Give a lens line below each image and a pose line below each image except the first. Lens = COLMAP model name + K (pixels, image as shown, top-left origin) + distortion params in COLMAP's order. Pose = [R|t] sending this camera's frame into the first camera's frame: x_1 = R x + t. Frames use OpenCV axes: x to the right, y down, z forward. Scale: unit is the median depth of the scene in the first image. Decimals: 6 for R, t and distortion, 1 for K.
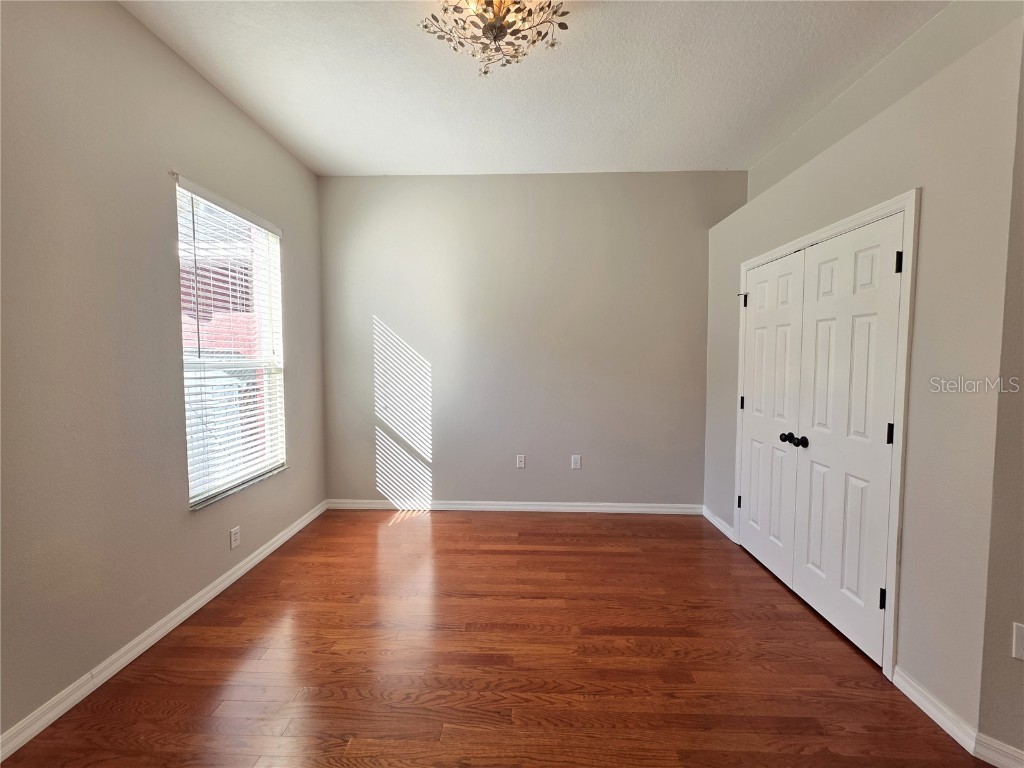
lens RADIAL K [[405.4, 0, 511.1], [0, 405.4, 376.5], [0, 0, 1]] dist [0.008812, -0.000067]
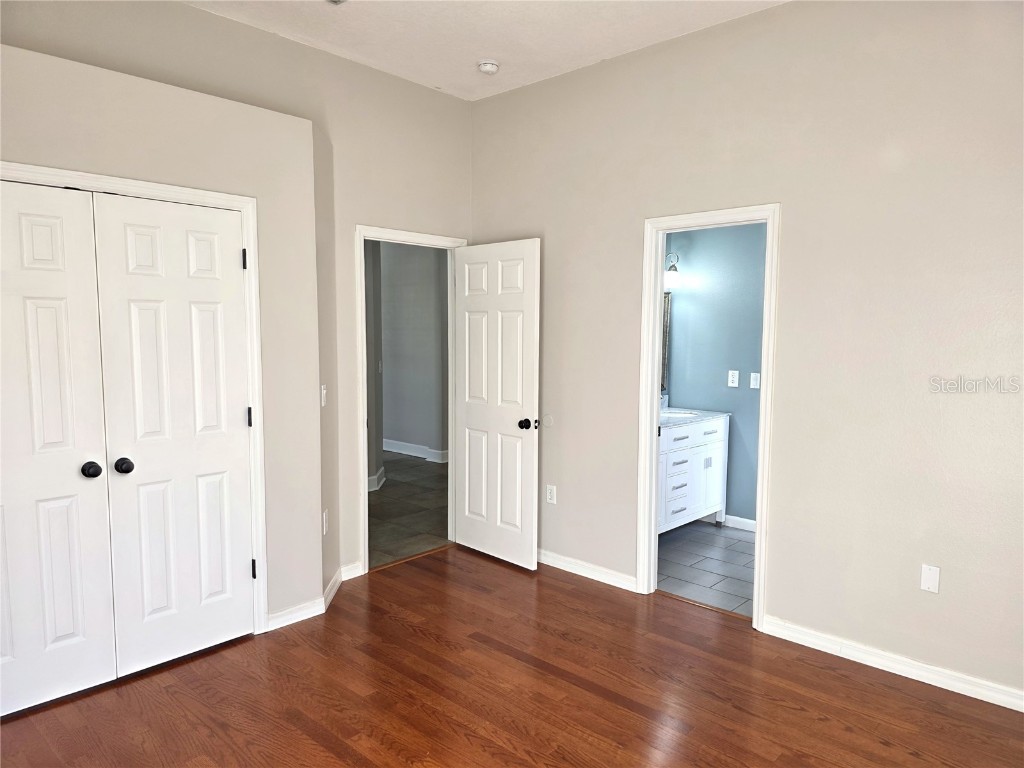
lens RADIAL K [[699.1, 0, 512.0], [0, 699.1, 384.0], [0, 0, 1]] dist [0.020465, -0.006378]
pose [[-0.752378, -0.061570, 0.655848, -0.790446], [0.028473, 0.991652, 0.125759, -0.154732], [-0.658116, 0.113293, -0.744344, 1.866017]]
